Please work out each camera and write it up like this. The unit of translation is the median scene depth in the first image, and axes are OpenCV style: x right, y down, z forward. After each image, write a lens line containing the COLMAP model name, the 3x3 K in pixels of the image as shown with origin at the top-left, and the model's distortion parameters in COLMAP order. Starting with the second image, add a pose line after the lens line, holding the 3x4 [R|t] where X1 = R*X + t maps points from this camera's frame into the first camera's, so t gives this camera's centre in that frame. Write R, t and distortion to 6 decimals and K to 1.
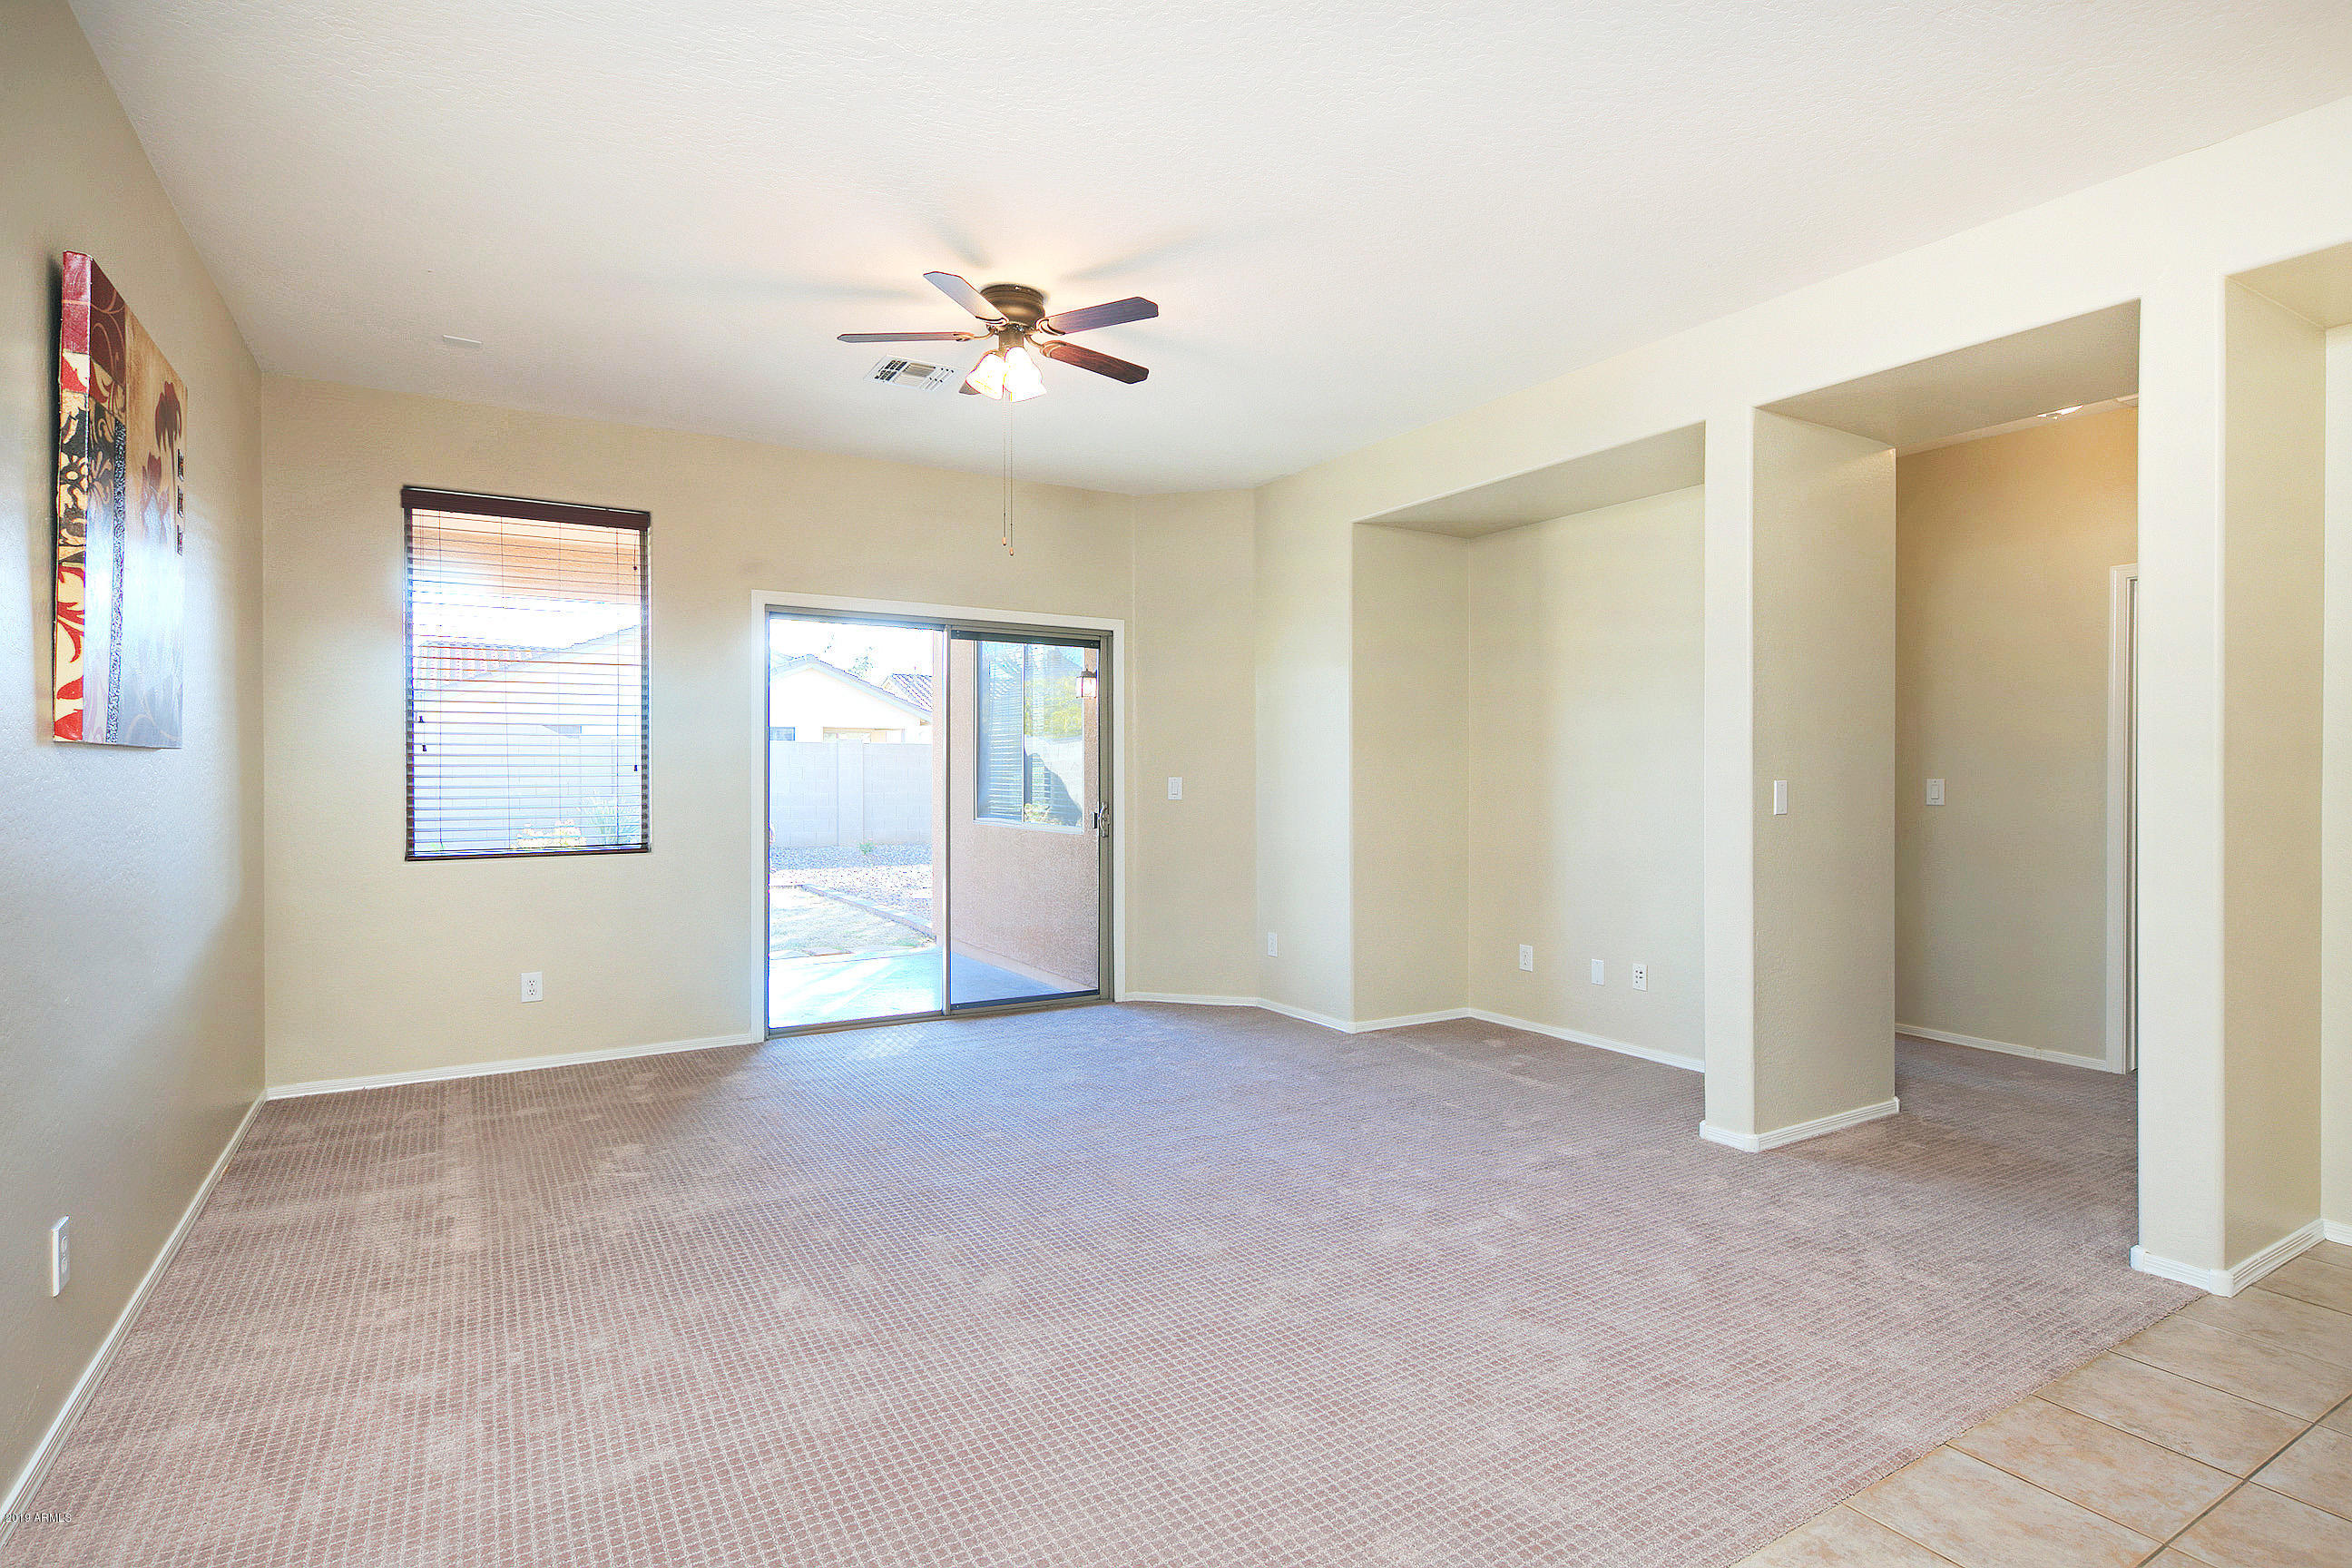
lens RADIAL K [[1181.7, 0, 1176.3], [0, 1181.7, 783.0], [0, 0, 1]] dist [0.020188, 0.001429]
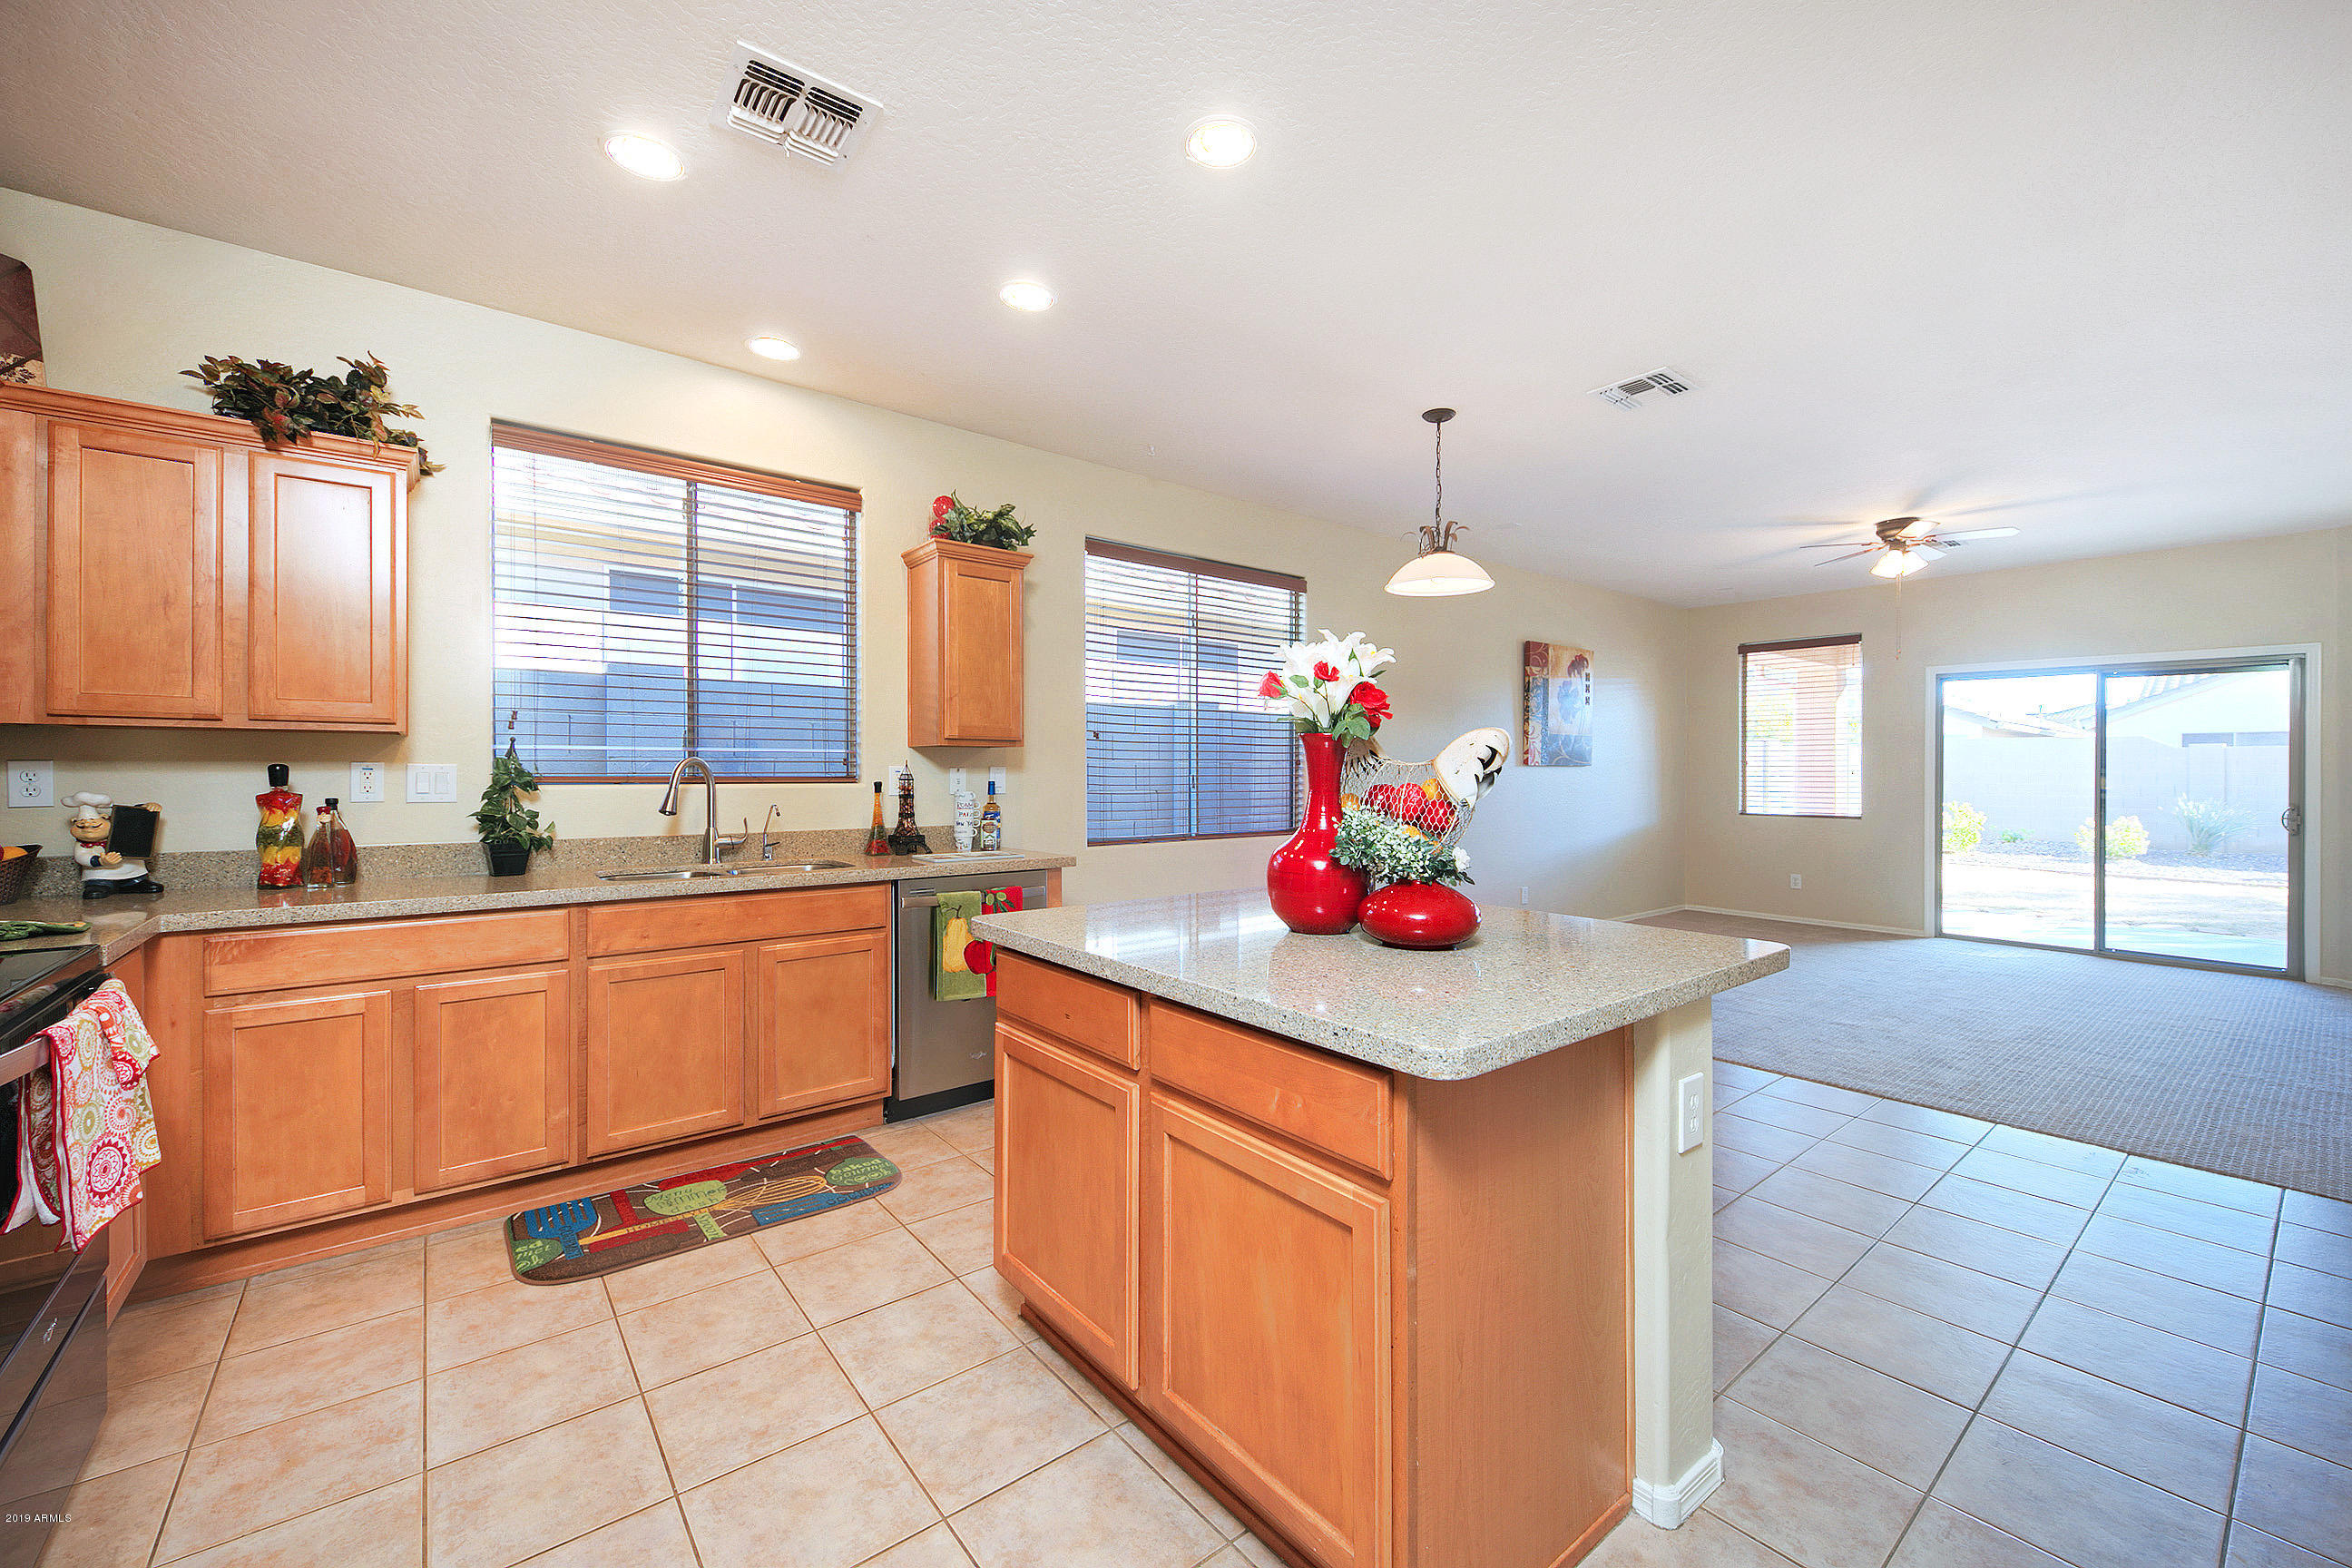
lens RADIAL K [[925.2, 0, 1176.6], [0, 925.2, 764.8], [0, 0, 1]] dist [0.002405, -0.002542]
pose [[0.120904, -0.006079, -0.992646, 0.845718], [-0.014936, 0.999857, -0.007942, 0.001484], [0.992552, 0.015787, 0.120796, -0.216357]]
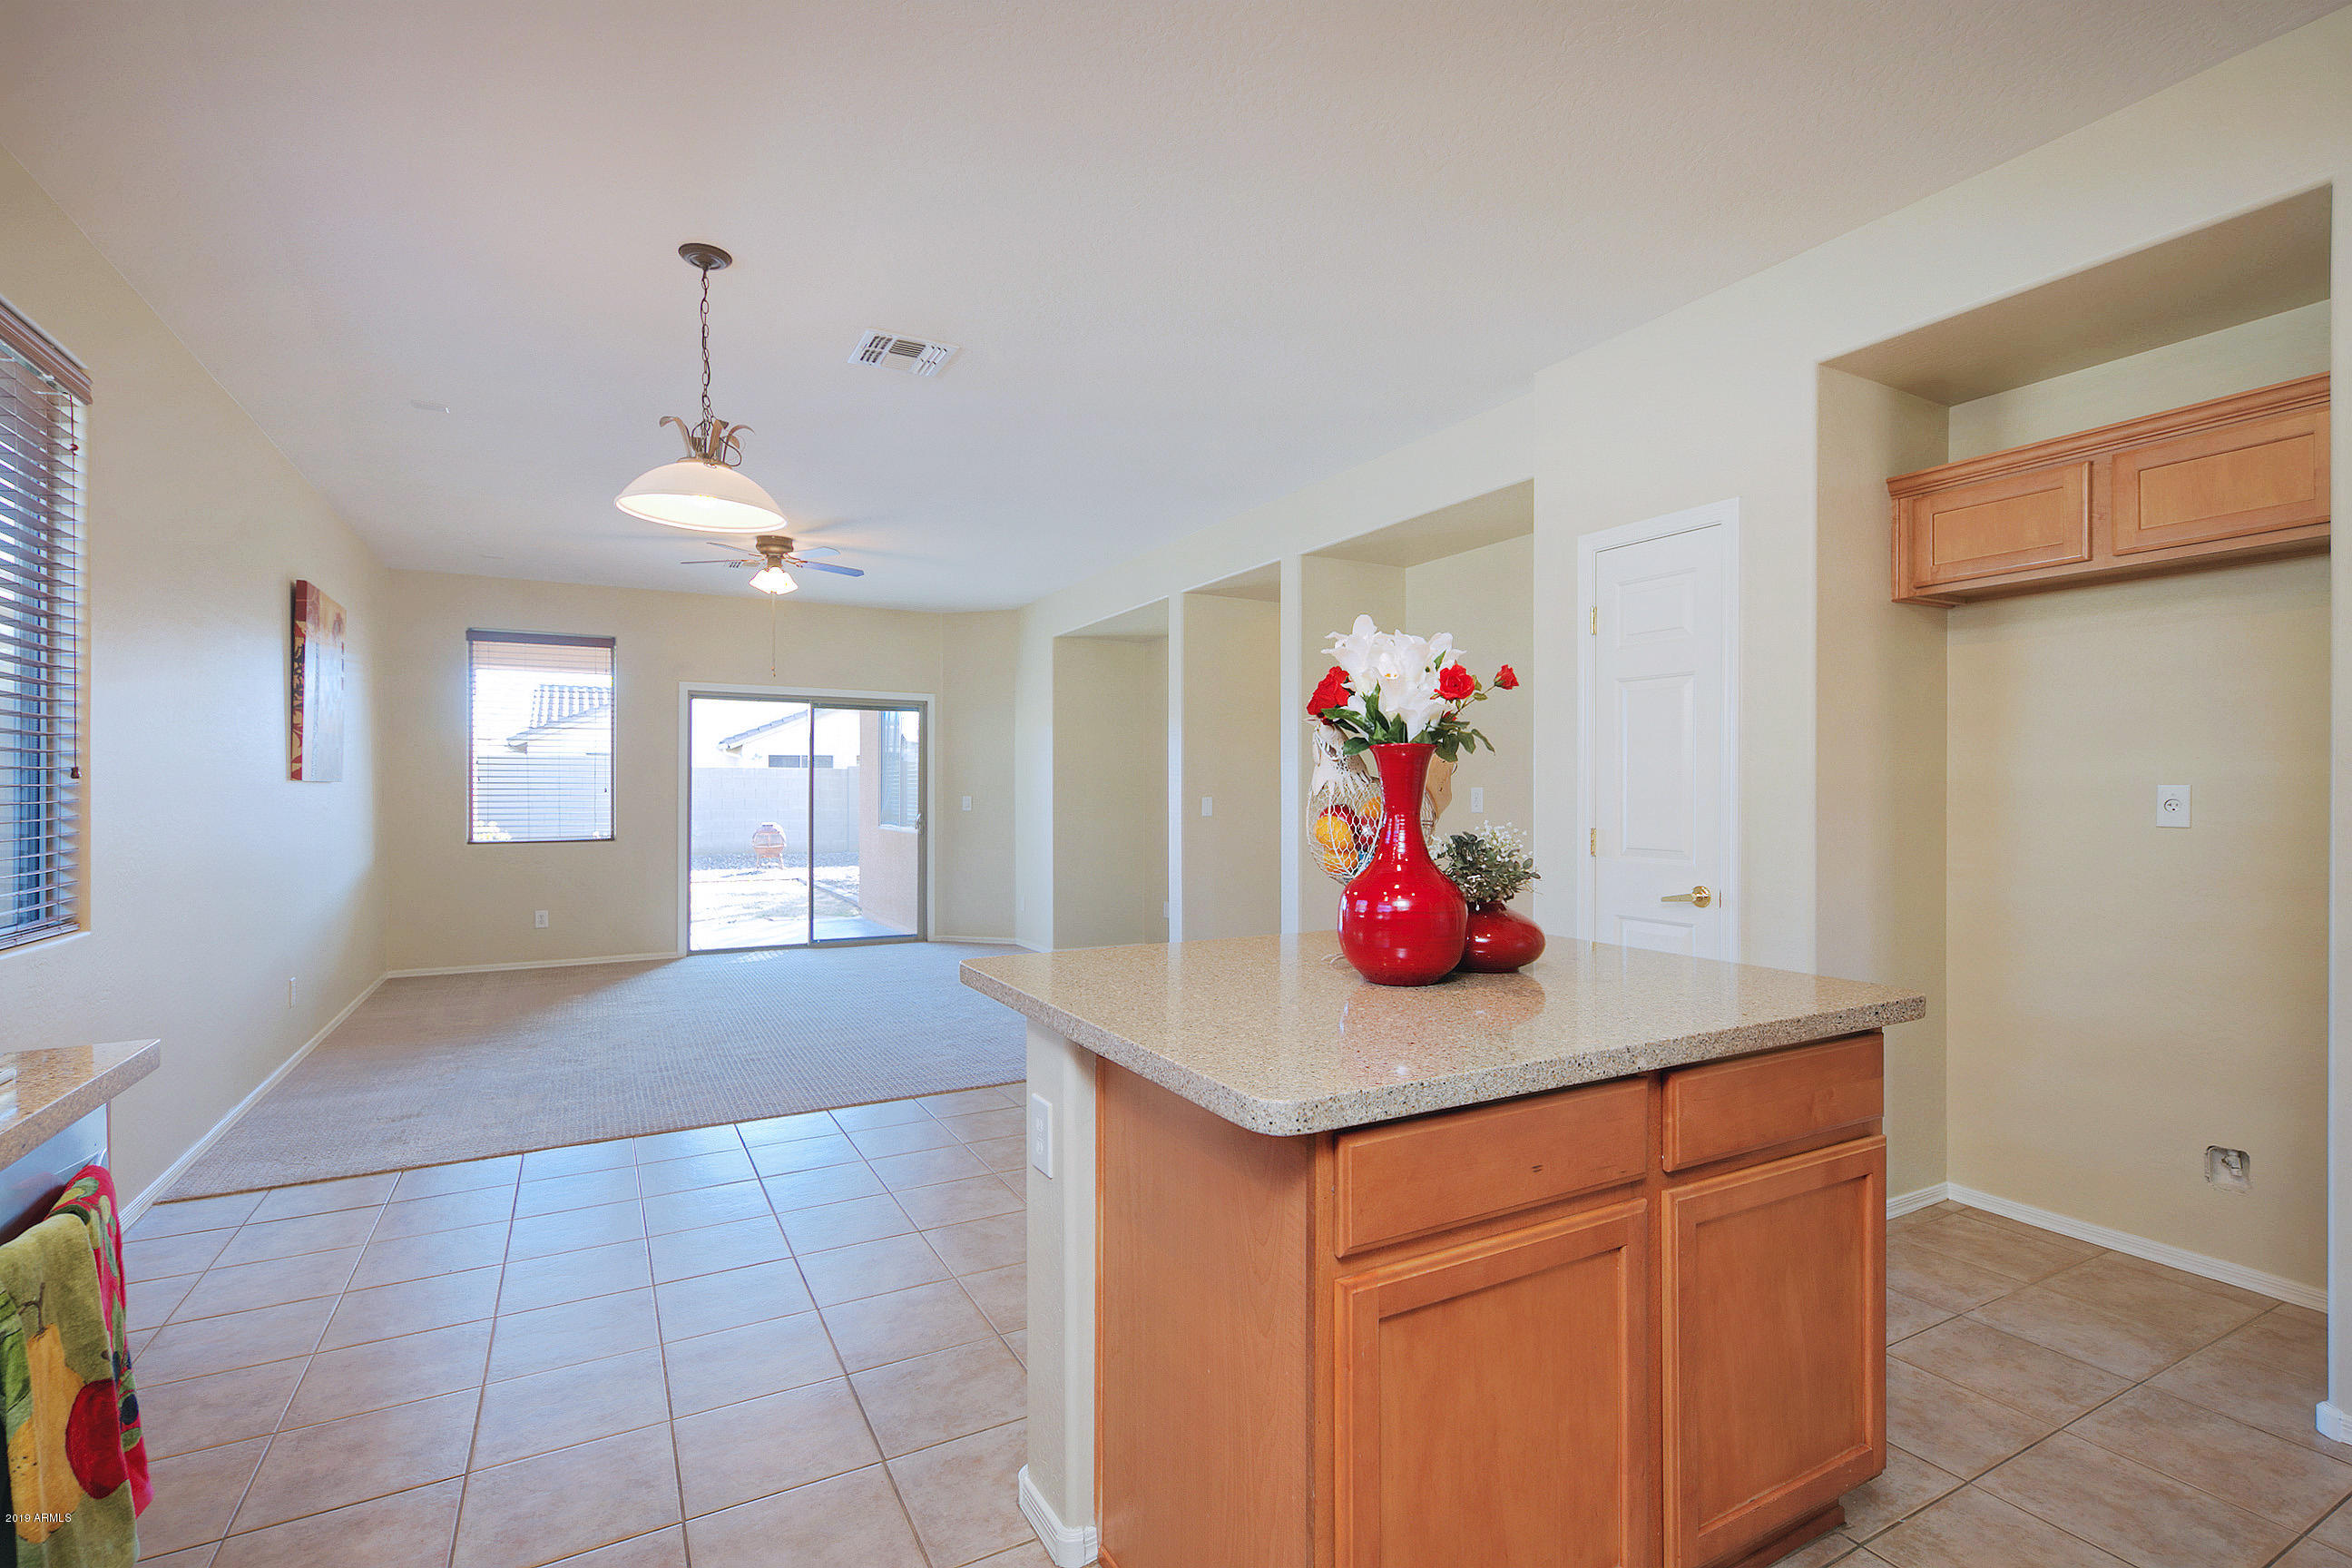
lens RADIAL K [[1080.5, 0, 1171.8], [0, 1080.5, 789.8], [0, 0, 1]] dist [0.033961, -0.000823]
pose [[0.998863, -0.000907, -0.047661, 0.410931], [0.000354, 0.999933, -0.011594, 0.003950], [0.047669, 0.011564, 0.998796, -0.493268]]
